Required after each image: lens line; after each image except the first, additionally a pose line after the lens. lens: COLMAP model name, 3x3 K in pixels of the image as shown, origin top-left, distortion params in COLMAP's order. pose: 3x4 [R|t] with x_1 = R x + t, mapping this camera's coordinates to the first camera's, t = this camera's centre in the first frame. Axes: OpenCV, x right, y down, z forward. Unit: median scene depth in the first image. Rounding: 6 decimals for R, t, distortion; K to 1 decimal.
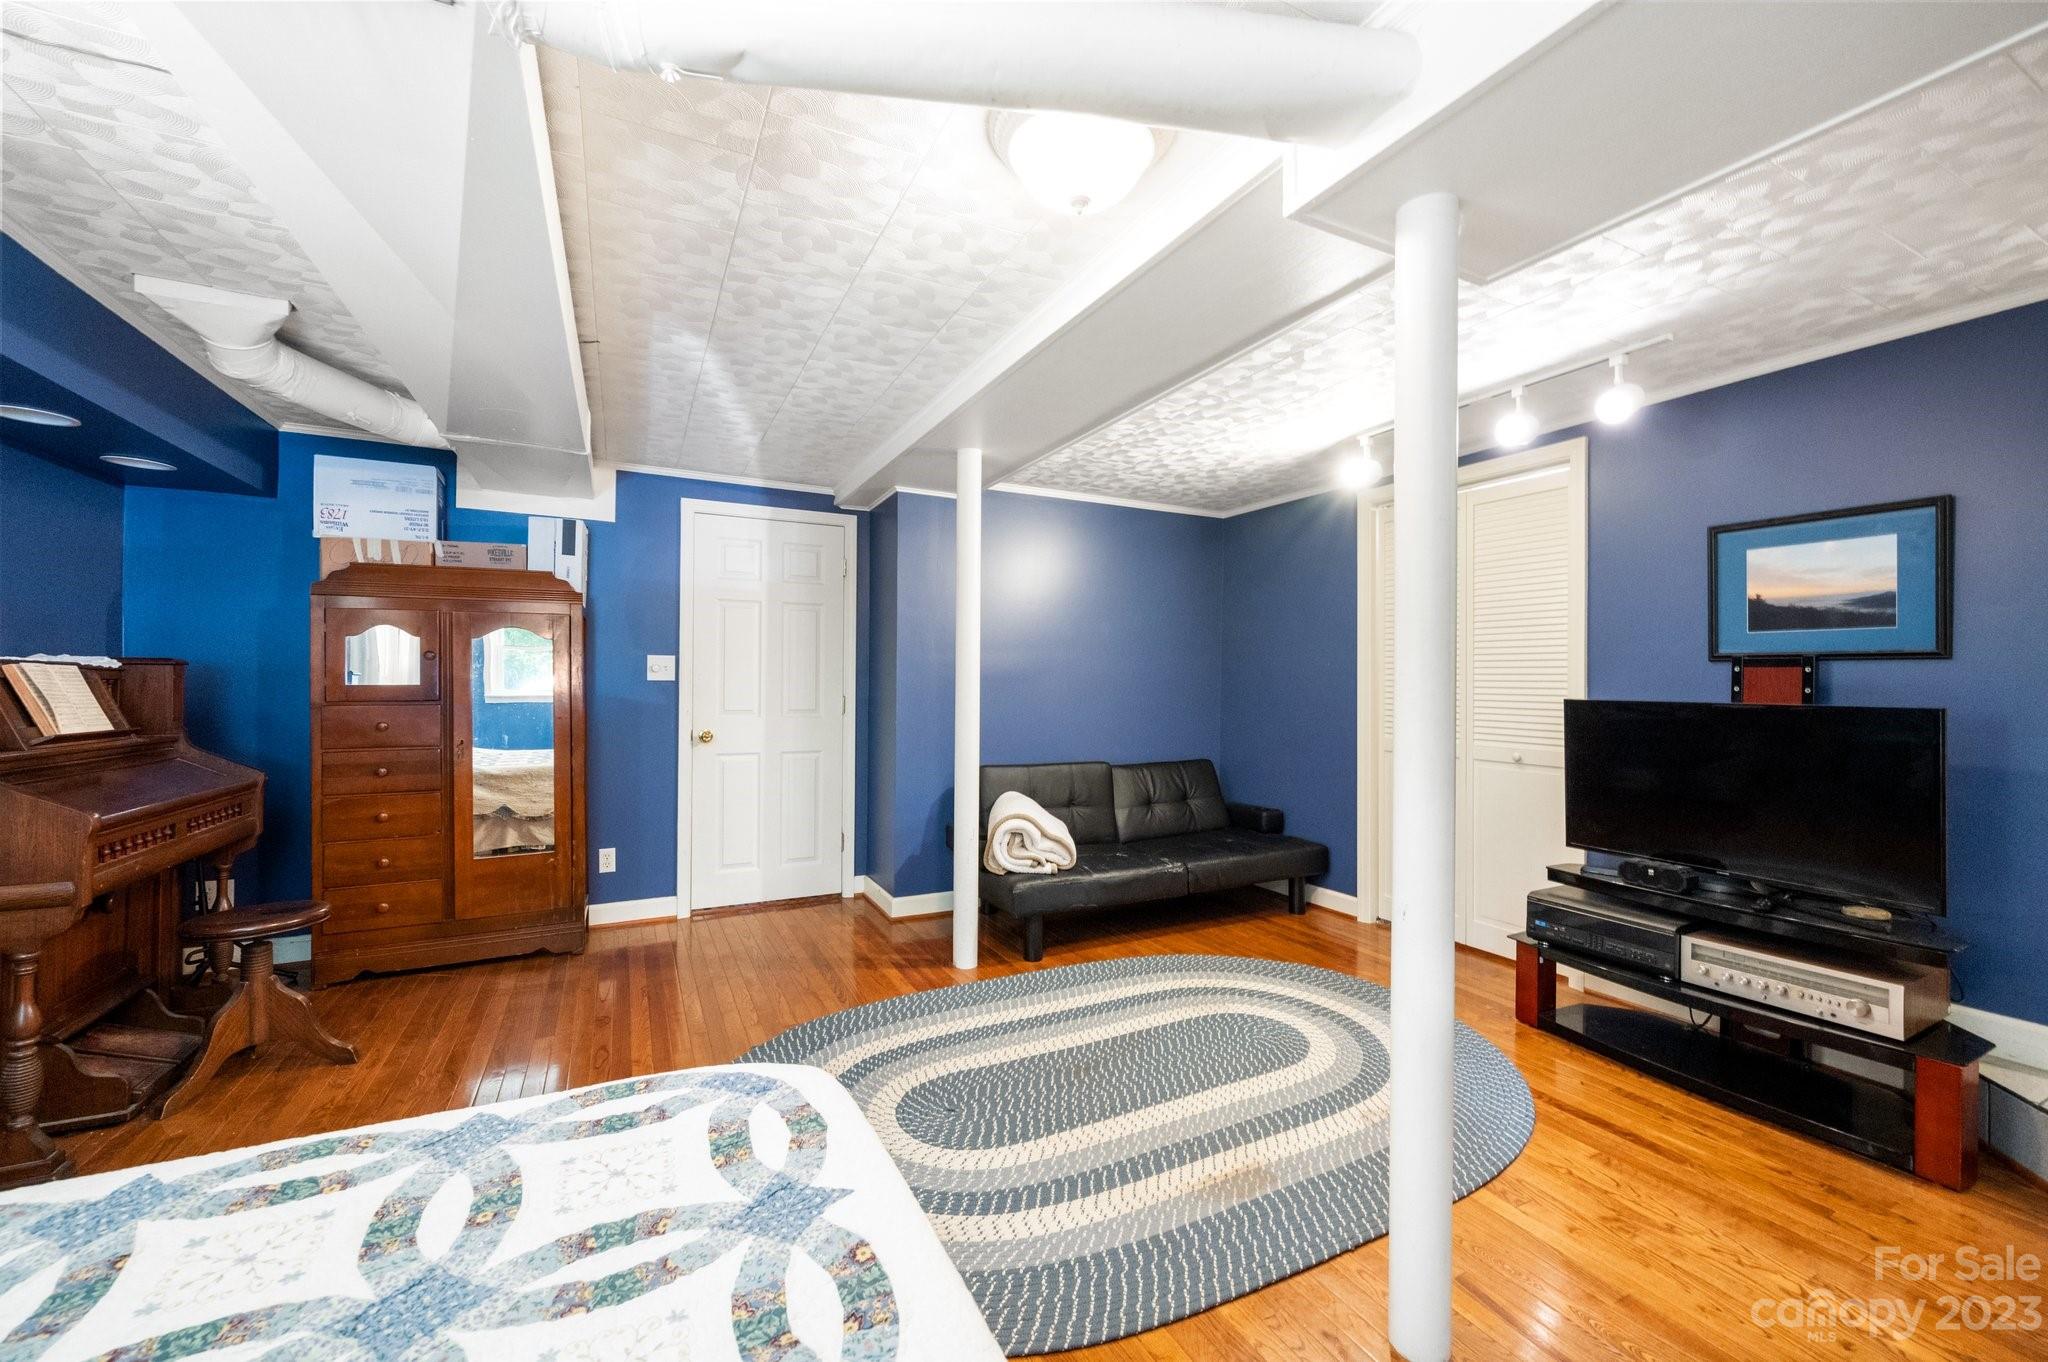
lens RADIAL K [[800.3, 0, 1024.0], [0, 800.3, 681.0], [0, 0, 1]] dist [0.000100, -0.000003]
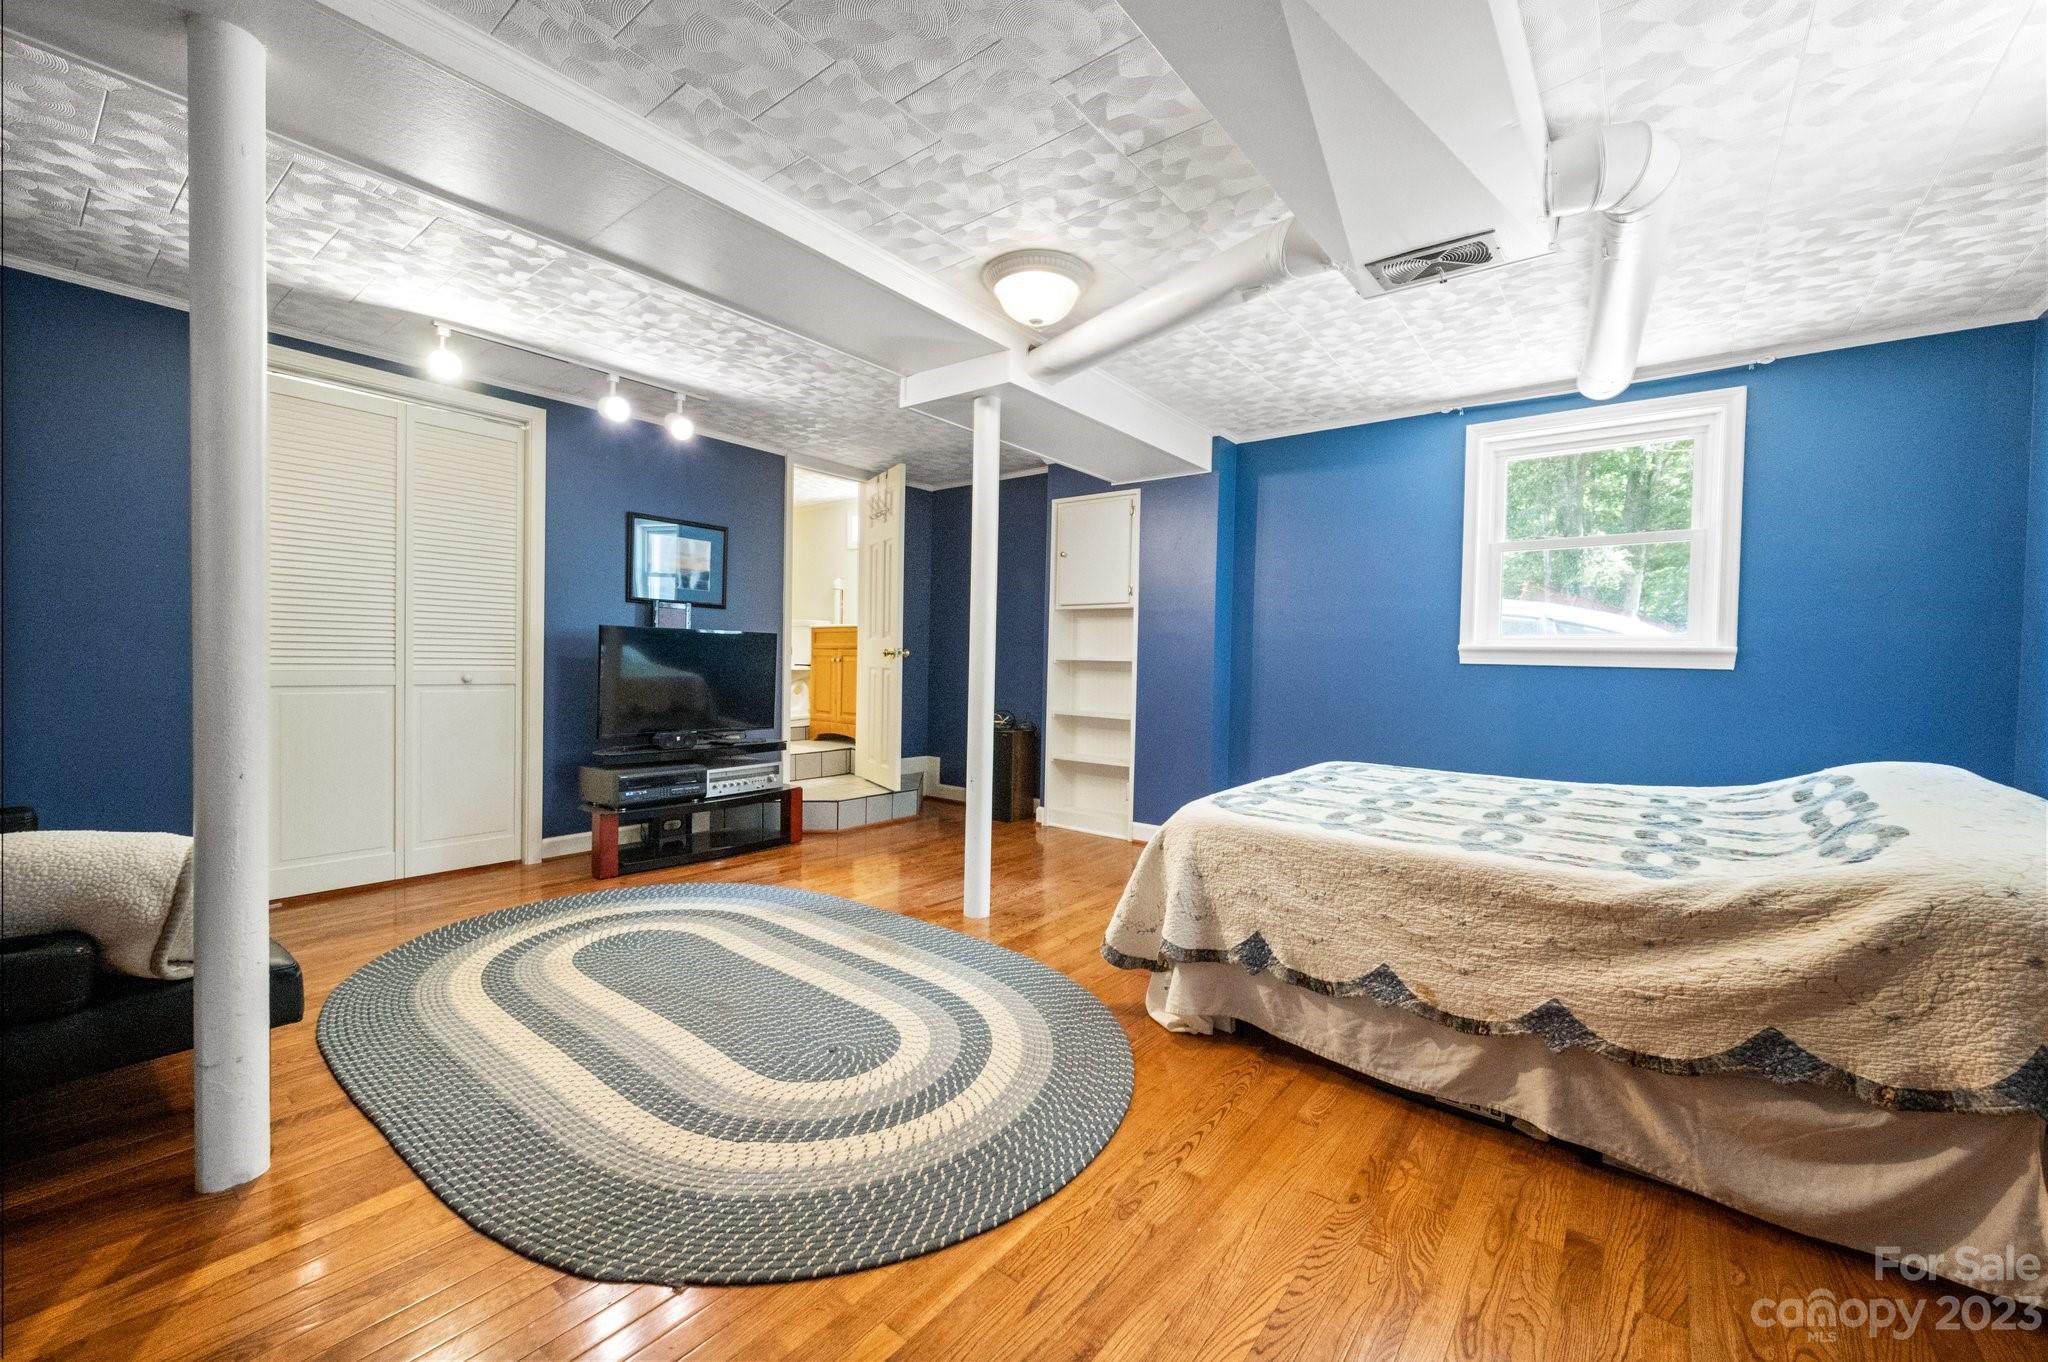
lens RADIAL K [[818.4, 0, 1024.0], [0, 818.4, 681.0], [0, 0, 1]] dist [0.000141, 0.000009]
pose [[-0.425689, -0.036874, 0.904118, -0.923573], [-0.023773, 0.999280, 0.029562, 0.066586], [-0.904557, -0.008910, -0.426259, 1.081473]]
